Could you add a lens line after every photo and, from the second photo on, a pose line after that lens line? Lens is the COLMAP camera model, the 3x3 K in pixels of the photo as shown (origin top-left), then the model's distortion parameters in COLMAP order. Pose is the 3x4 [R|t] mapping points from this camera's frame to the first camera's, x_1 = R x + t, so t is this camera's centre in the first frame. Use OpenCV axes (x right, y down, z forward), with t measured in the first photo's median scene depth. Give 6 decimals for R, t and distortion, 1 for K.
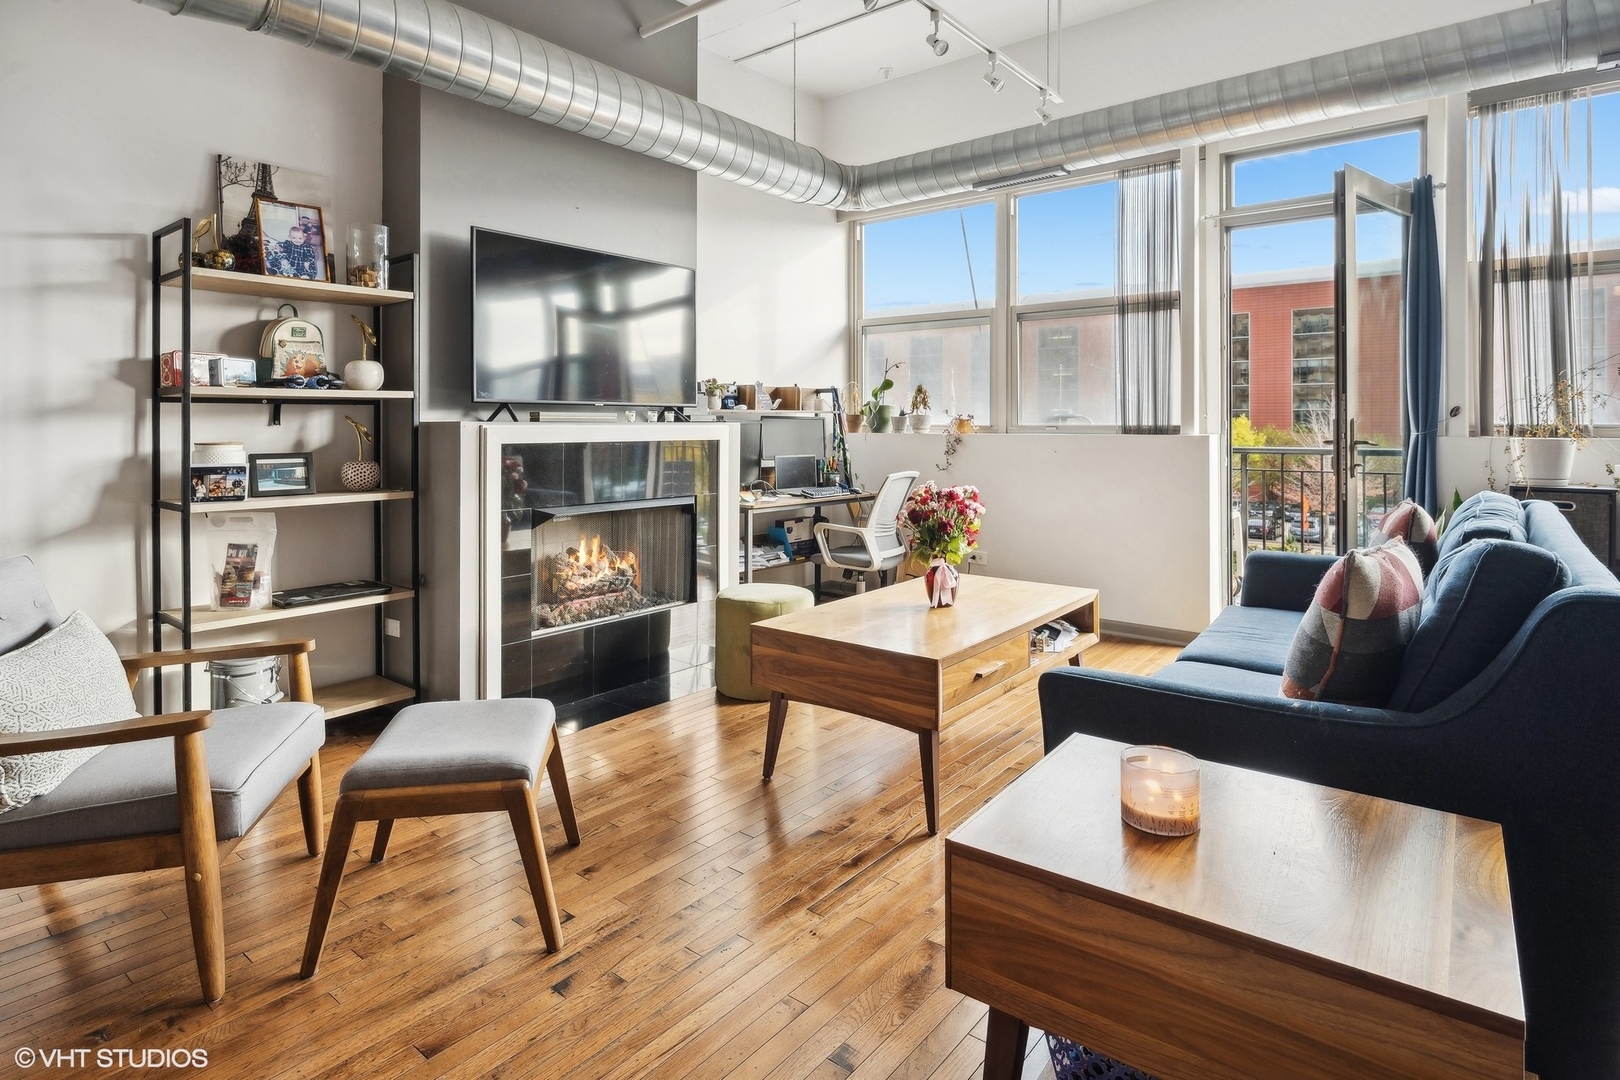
lens RADIAL K [[845.6, 0, 809.8], [0, 845.6, 503.1], [0, 0, 1]] dist [-0.000734, -0.000054]
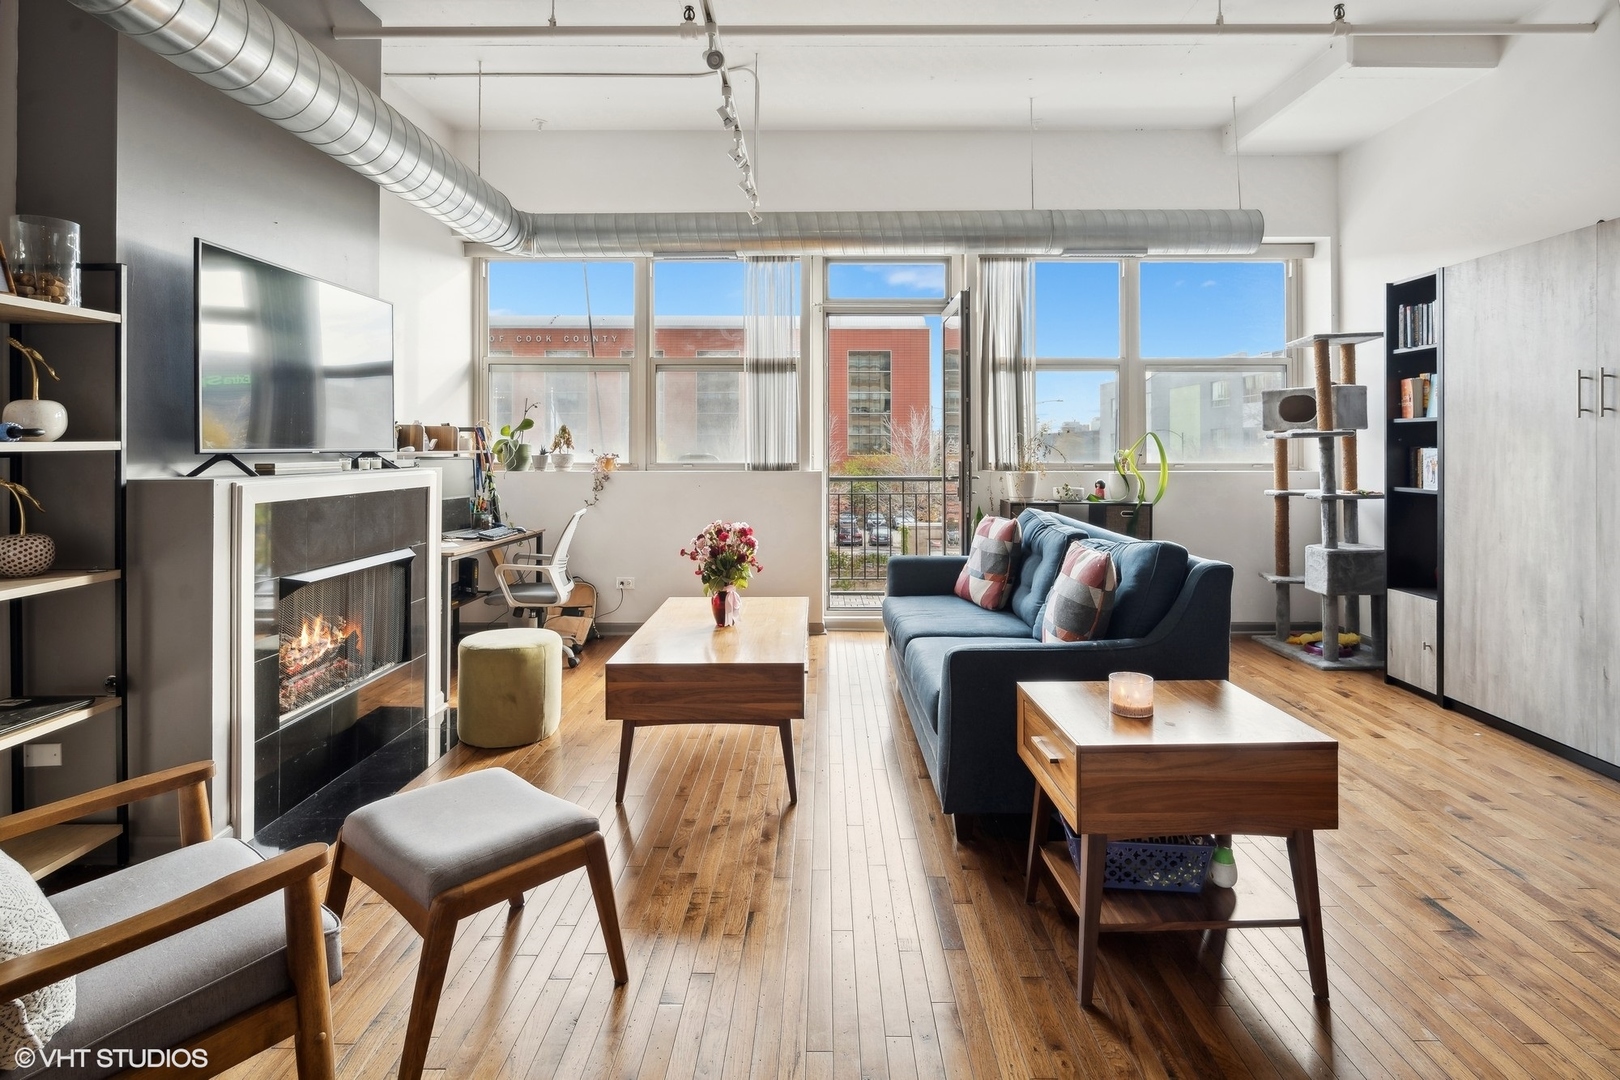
lens RADIAL K [[817.4, 0, 810.0], [0, 817.4, 540.0], [0, 0, 1]] dist [0.001421, 0.000569]
pose [[0.786842, -0.069831, 0.613191, -0.351745], [0.056730, 0.997555, 0.040807, -0.029340], [-0.614542, 0.002677, 0.788880, 0.015455]]
